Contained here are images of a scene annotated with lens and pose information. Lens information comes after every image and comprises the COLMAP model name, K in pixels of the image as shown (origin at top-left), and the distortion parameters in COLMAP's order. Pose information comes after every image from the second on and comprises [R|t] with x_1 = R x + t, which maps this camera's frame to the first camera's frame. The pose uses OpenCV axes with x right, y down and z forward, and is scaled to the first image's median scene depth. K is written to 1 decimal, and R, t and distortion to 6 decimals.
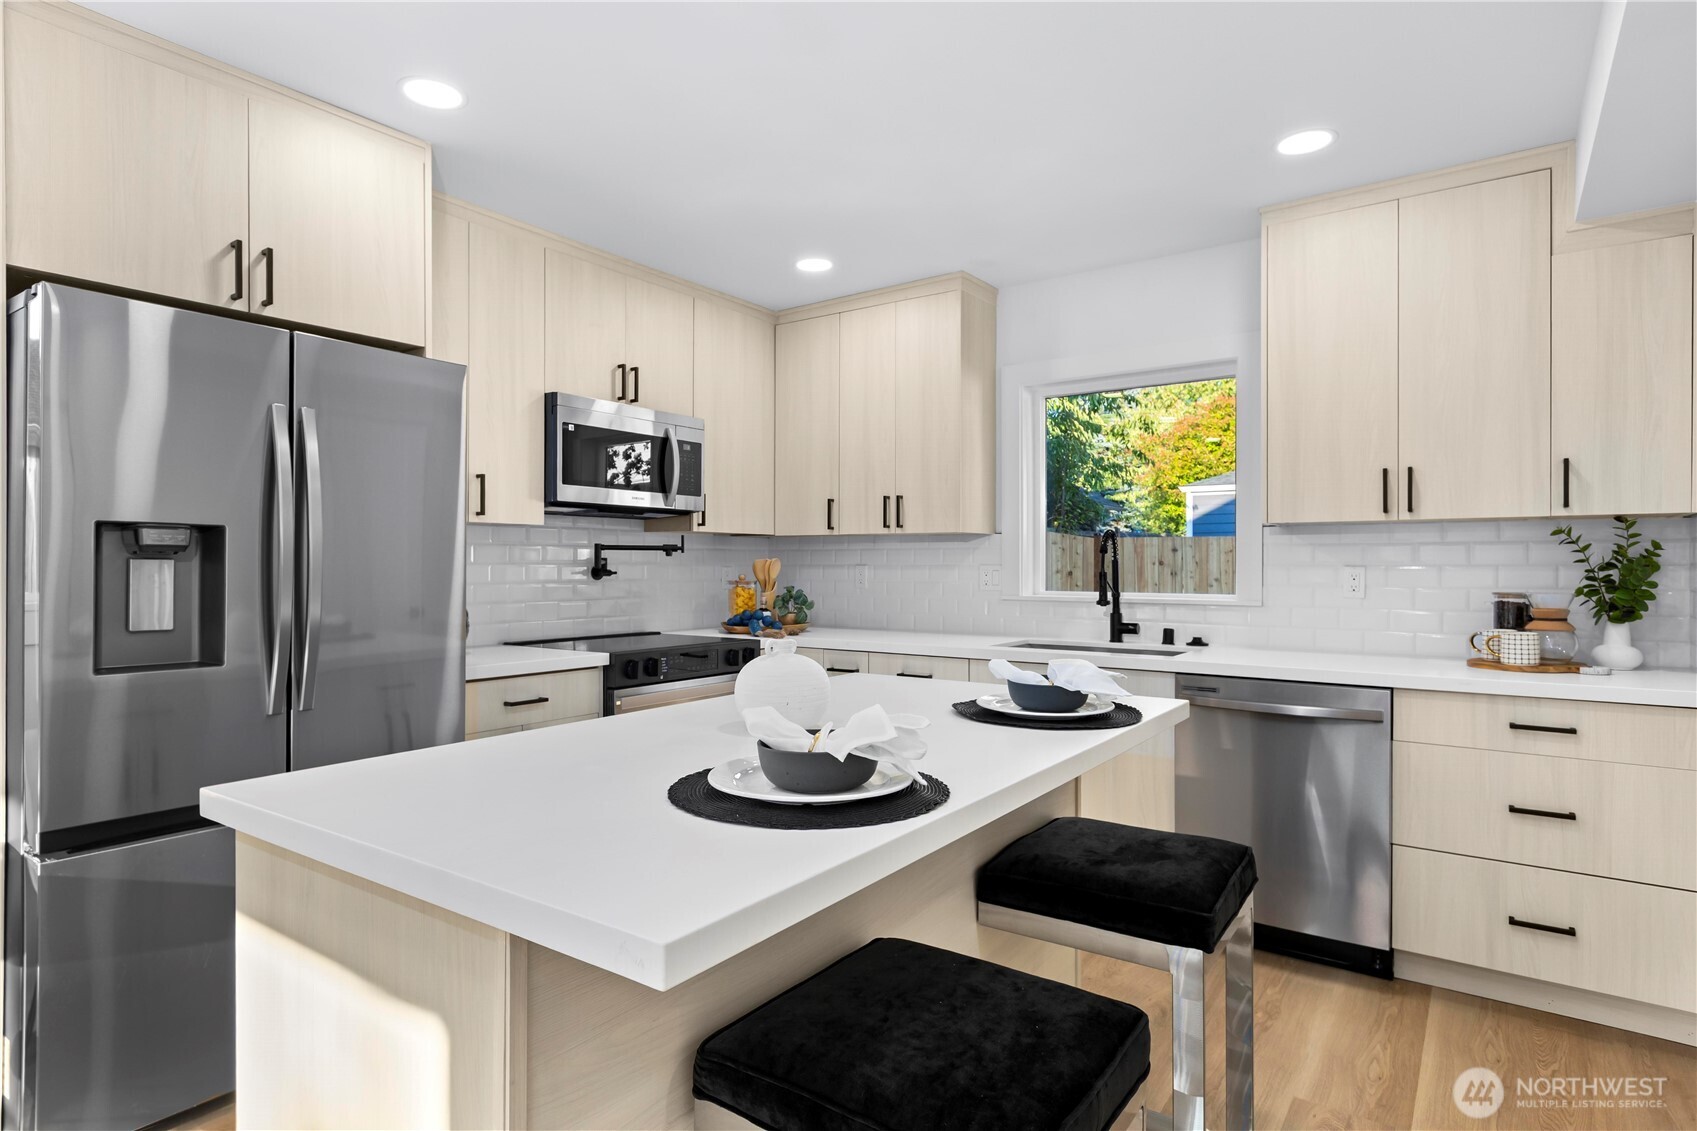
lens RADIAL K [[916.3, 0, 847.1], [0, 916.3, 561.9], [0, 0, 1]] dist [0.005688, -0.000189]
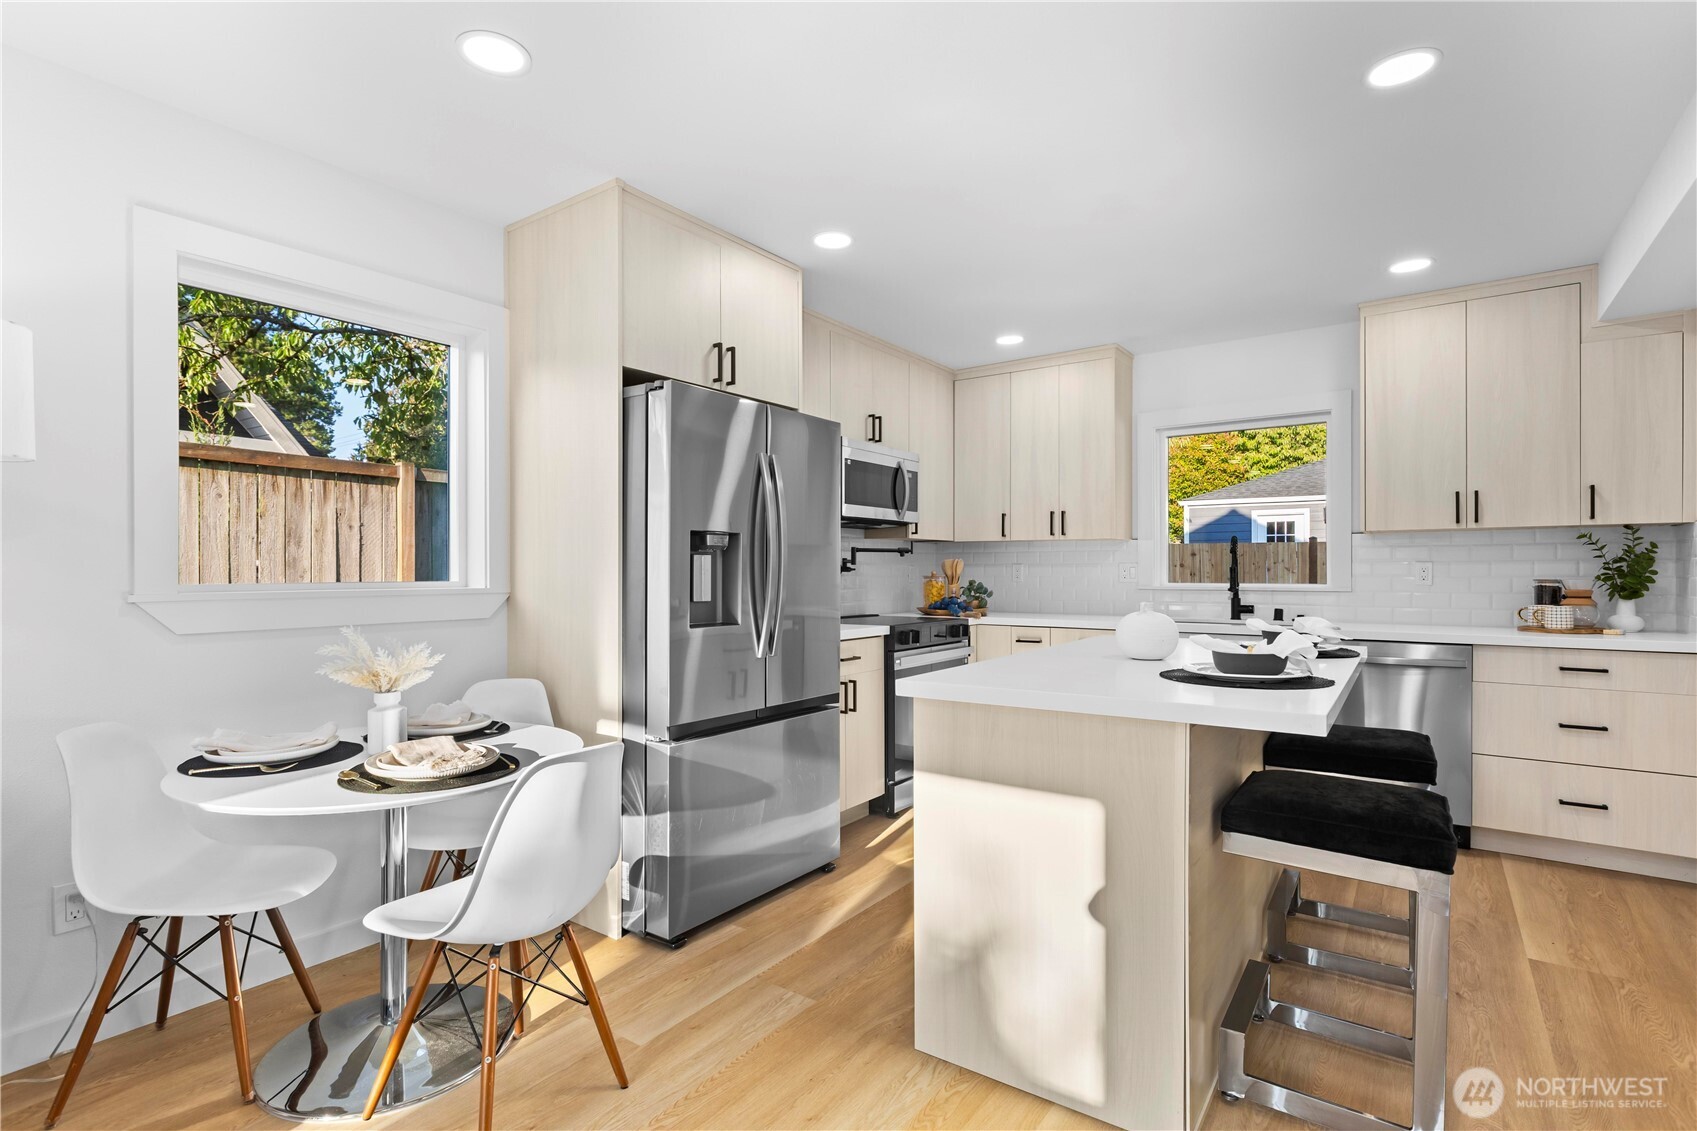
lens RADIAL K [[816.4, 0, 857.3], [0, 816.4, 567.9], [0, 0, 1]] dist [0.003653, 0.001431]
pose [[0.999985, -0.002491, 0.004884, -0.341893], [0.002489, 0.999997, 0.000277, 0.012723], [-0.004885, -0.000265, 0.999988, -0.253154]]
